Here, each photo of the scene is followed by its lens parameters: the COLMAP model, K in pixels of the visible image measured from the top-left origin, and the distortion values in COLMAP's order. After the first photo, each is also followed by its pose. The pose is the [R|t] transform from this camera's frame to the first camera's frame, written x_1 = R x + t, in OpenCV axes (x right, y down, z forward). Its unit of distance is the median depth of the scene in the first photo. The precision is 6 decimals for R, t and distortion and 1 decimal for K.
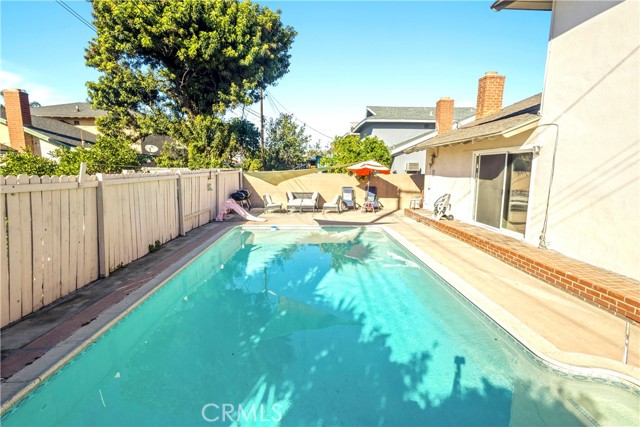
lens RADIAL K [[309.0, 0, 319.7], [0, 309.0, 213.9], [0, 0, 1]] dist [0.004089, -0.000245]
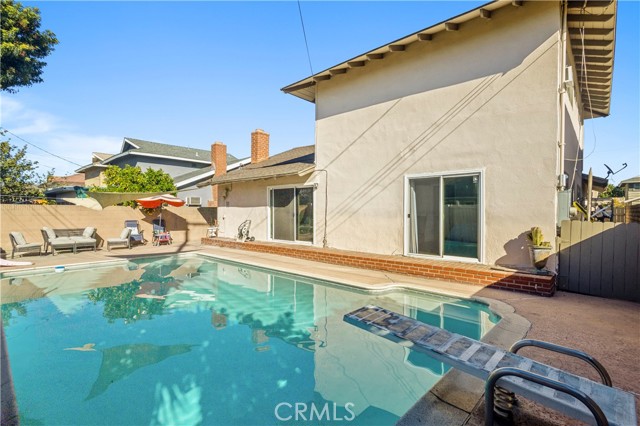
lens RADIAL K [[309.0, 0, 319.6], [0, 309.0, 213.1], [0, 0, 1]] dist [0.004089, -0.000245]
pose [[0.698875, -0.007399, 0.715206, -0.209430], [0.103979, 0.990375, -0.091358, 0.038717], [-0.707646, 0.138214, 0.692917, -0.038362]]
